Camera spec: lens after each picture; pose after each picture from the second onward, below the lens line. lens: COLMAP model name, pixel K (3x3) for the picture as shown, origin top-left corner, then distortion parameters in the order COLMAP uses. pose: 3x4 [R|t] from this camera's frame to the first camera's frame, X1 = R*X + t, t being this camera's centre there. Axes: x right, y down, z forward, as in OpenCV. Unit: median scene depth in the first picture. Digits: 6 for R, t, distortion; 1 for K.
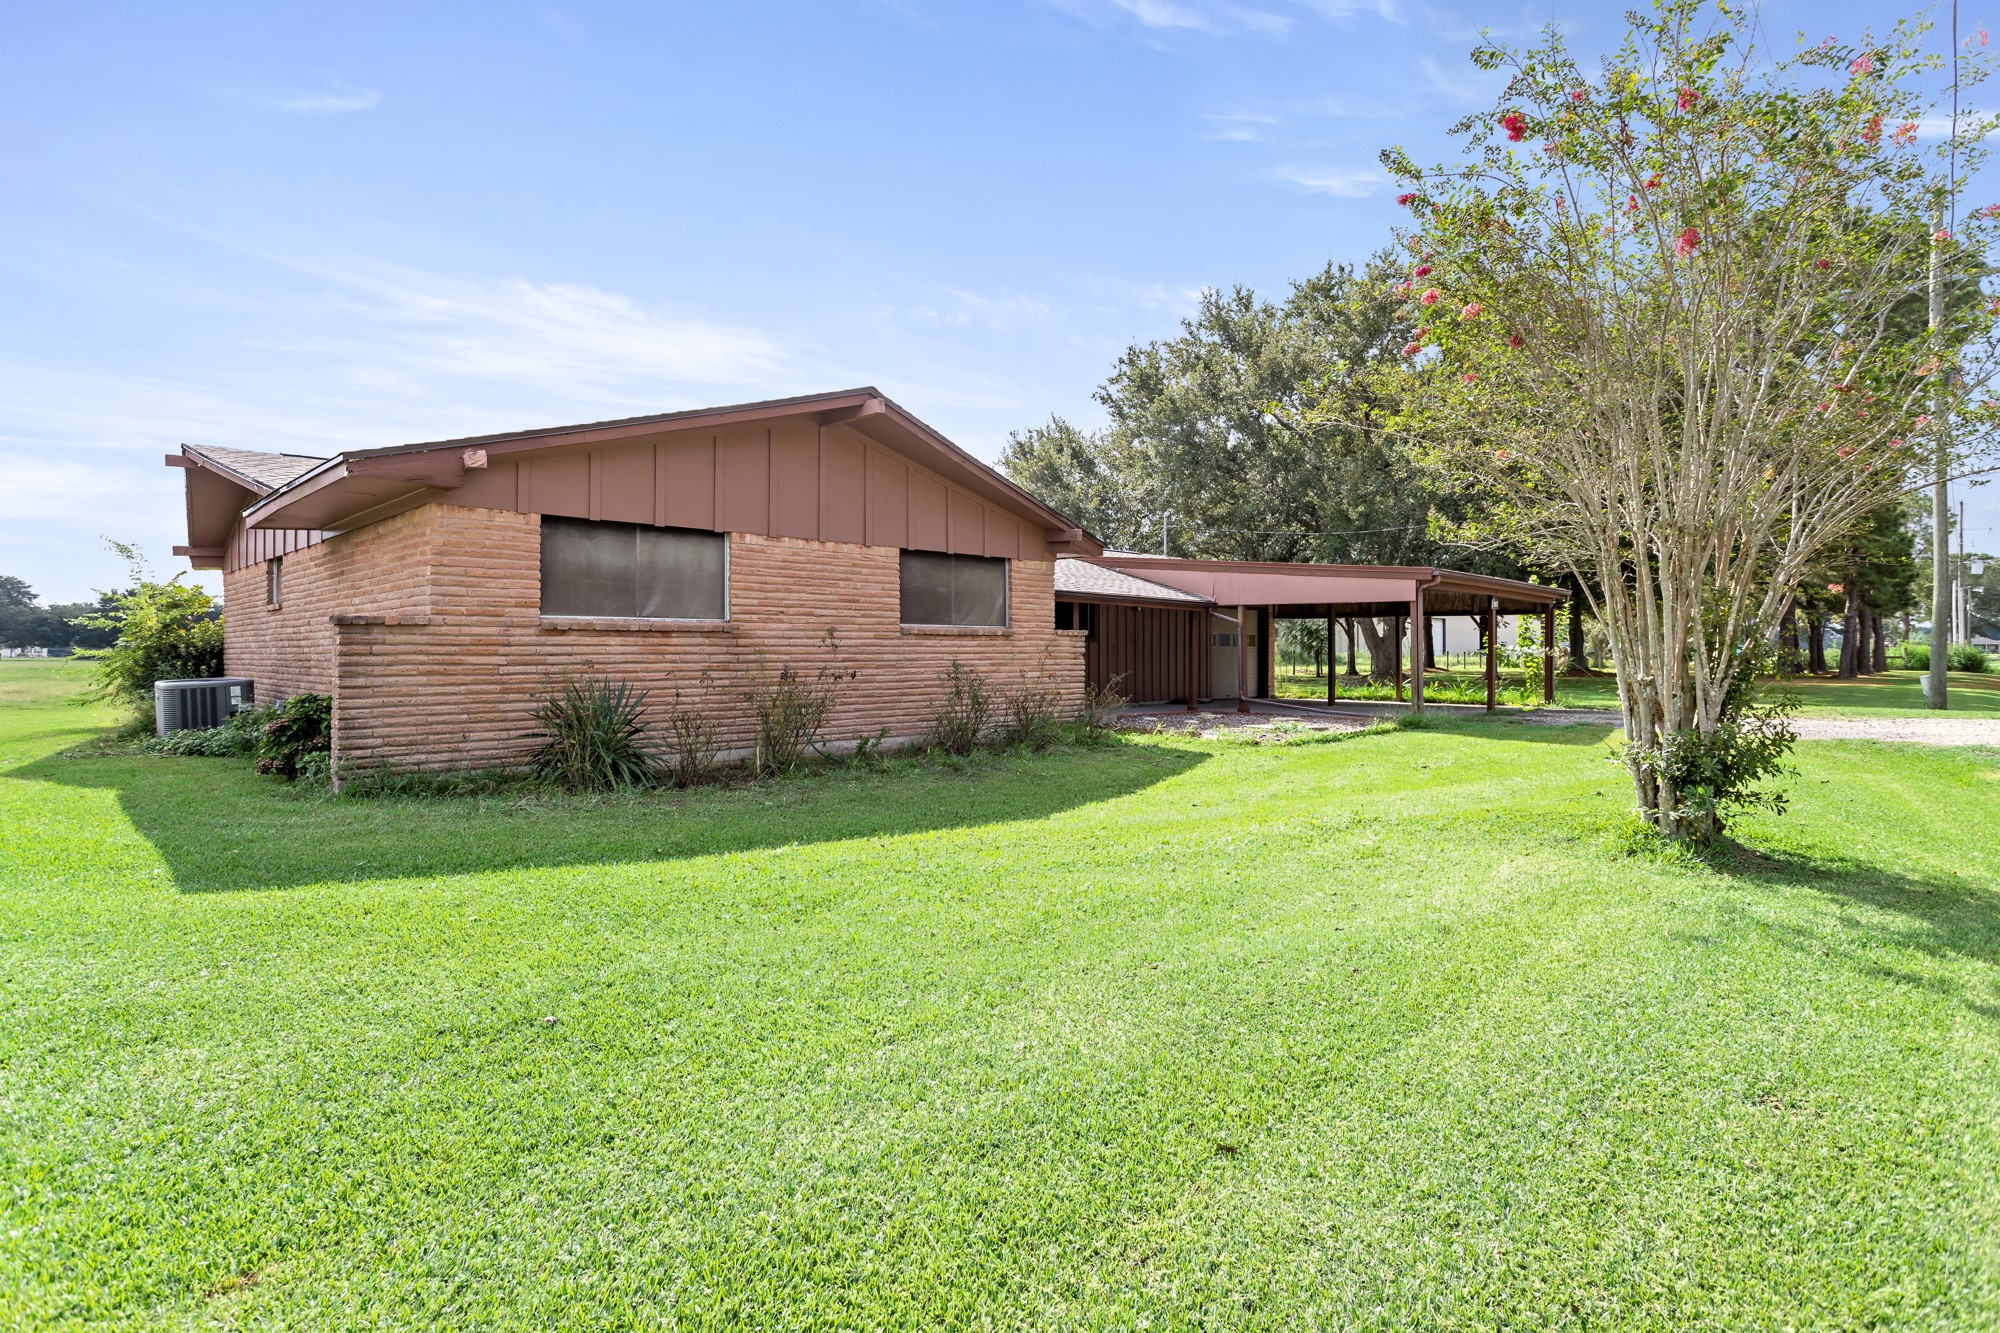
lens RADIAL K [[980.5, 0, 994.8], [0, 980.5, 650.5], [0, 0, 1]] dist [-0.001912, 0.000094]
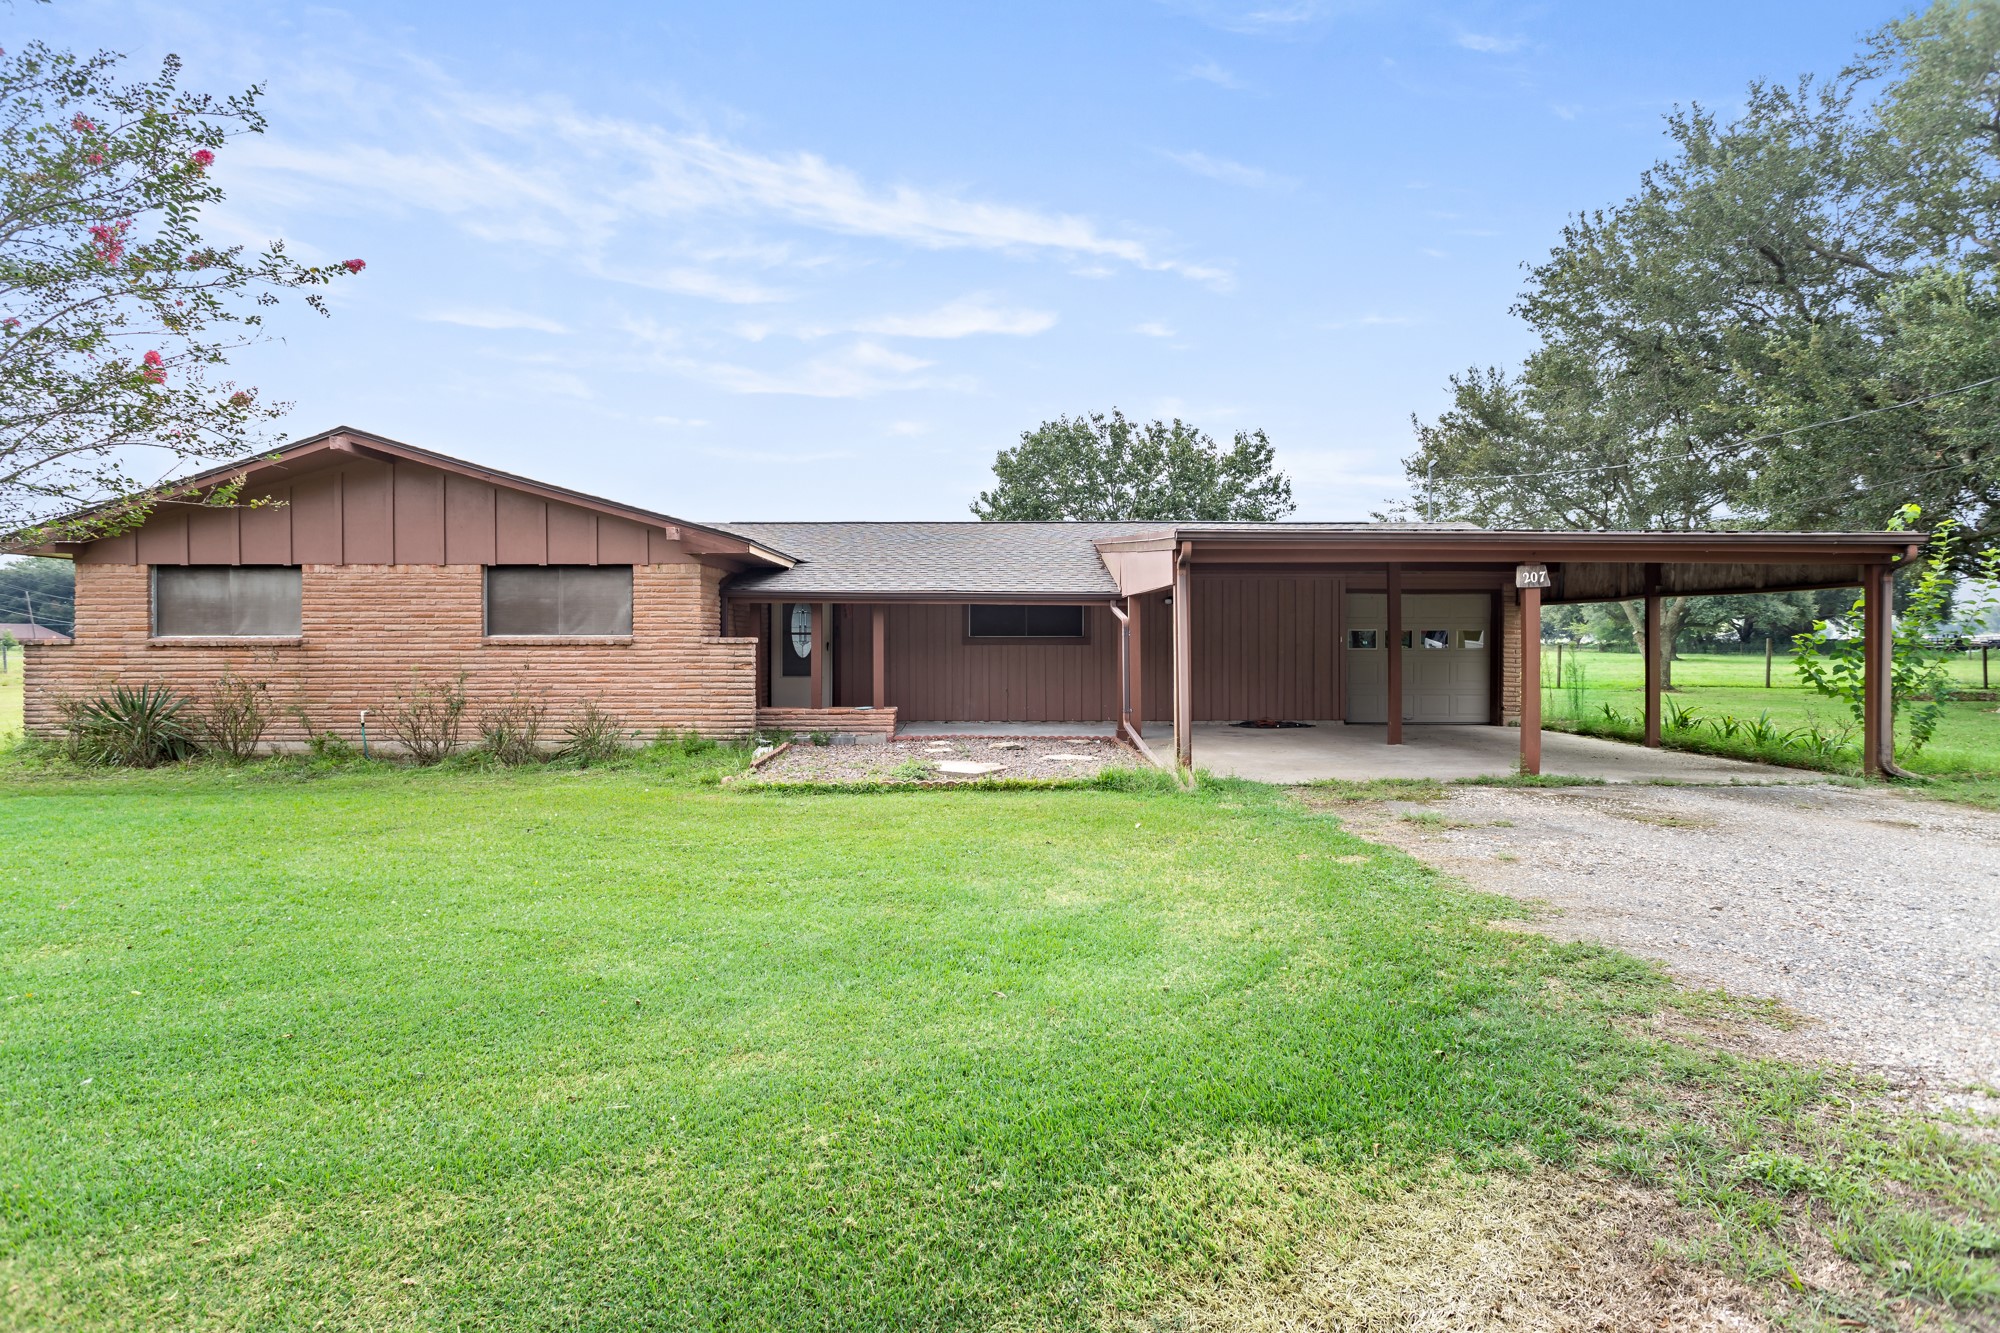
lens RADIAL K [[948.8, 0, 984.3], [0, 948.8, 659.7], [0, 0, 1]] dist [0.004471, 0.000780]
pose [[0.716939, -0.001047, -0.697135, 1.067732], [0.002229, 0.999997, 0.000791, -0.000414], [0.697132, -0.002120, 0.716940, 0.674261]]
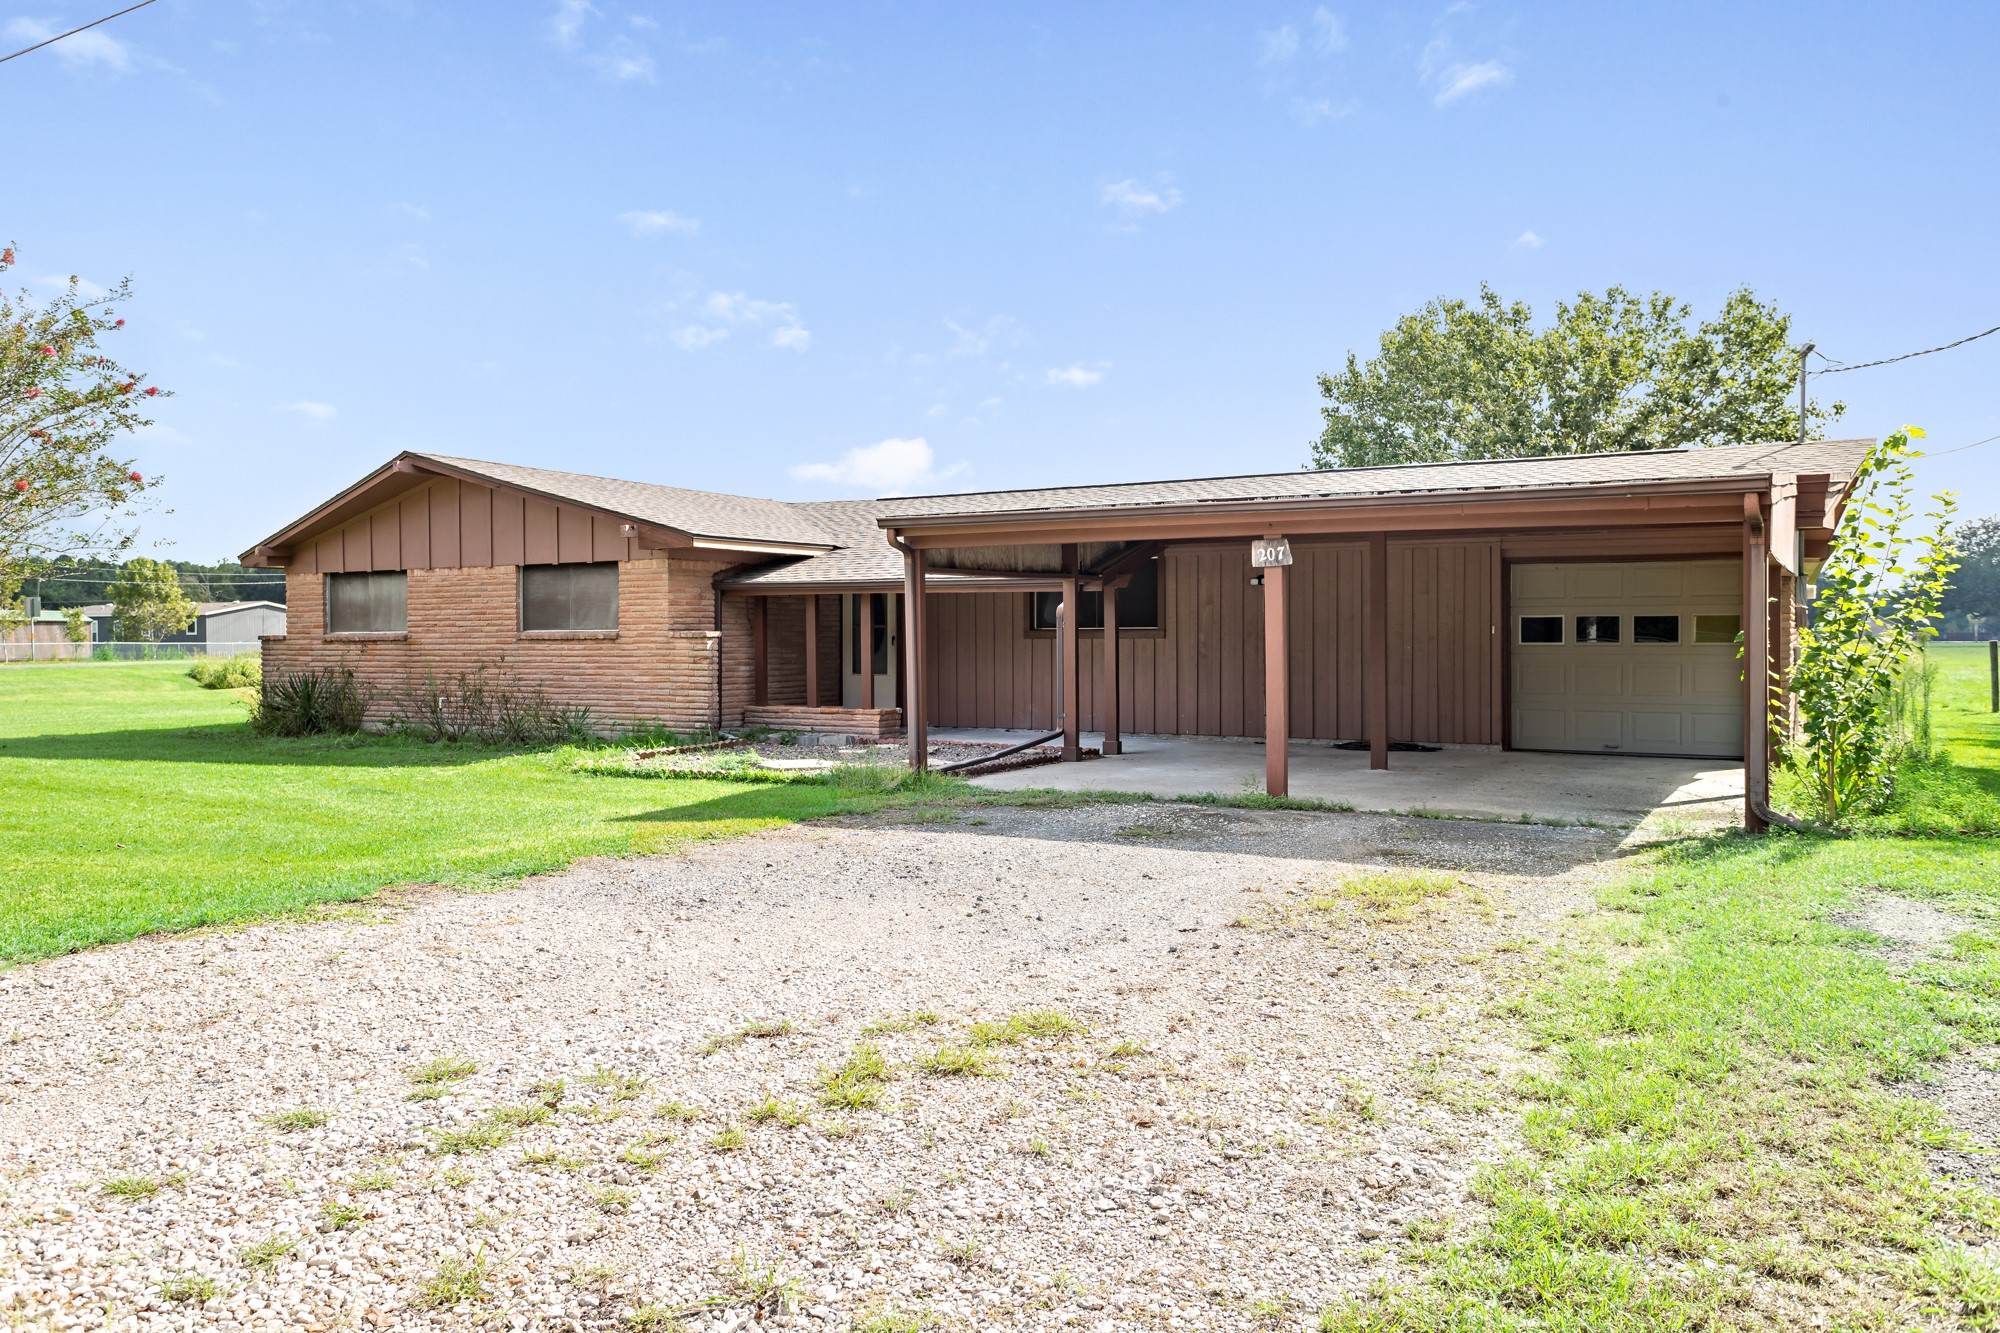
lens RADIAL K [[1462.4, 0, 1007.3], [0, 1462.4, 665.3], [0, 0, 1]] dist [0.000454, -0.000566]
pose [[0.266691, 0.002877, -0.963778, 1.811680], [-0.004774, 0.999987, 0.001664, 0.008648], [0.963770, 0.004157, 0.266702, 1.156135]]
